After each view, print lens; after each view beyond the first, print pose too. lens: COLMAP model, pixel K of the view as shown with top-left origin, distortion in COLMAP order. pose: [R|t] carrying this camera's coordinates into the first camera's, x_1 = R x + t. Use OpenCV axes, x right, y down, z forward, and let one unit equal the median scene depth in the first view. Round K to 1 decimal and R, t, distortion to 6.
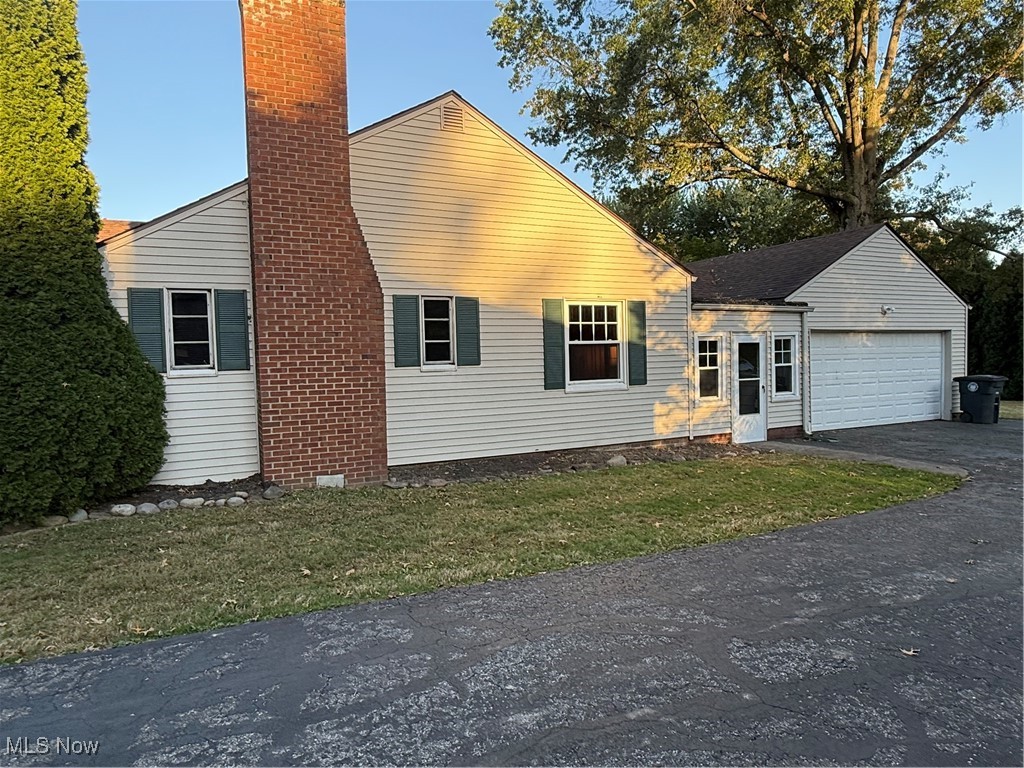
lens RADIAL K [[620.4, 0, 512.7], [0, 620.4, 379.9], [0, 0, 1]] dist [-0.001652, -0.000558]
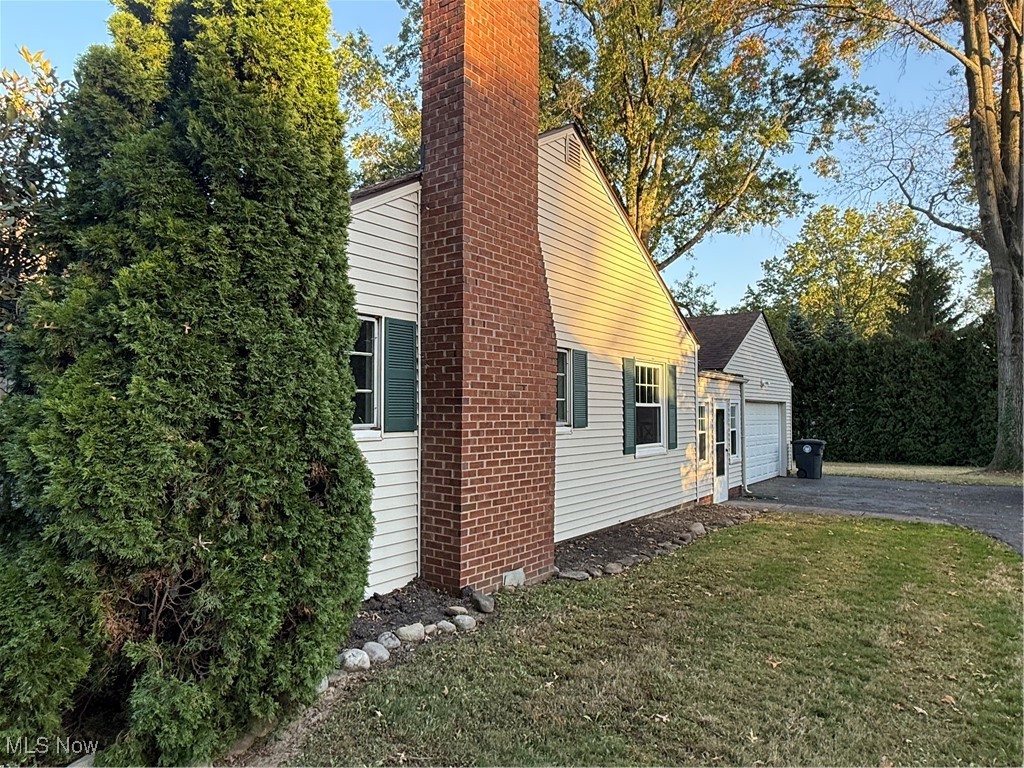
lens RADIAL K [[622.3, 0, 518.5], [0, 622.3, 386.1], [0, 0, 1]] dist [0.001377, 0.000558]
pose [[0.891681, 0.044437, 0.450478, -0.557599], [-0.007013, 0.996406, -0.084410, -0.007389], [-0.452610, 0.072108, 0.888788, 0.256591]]
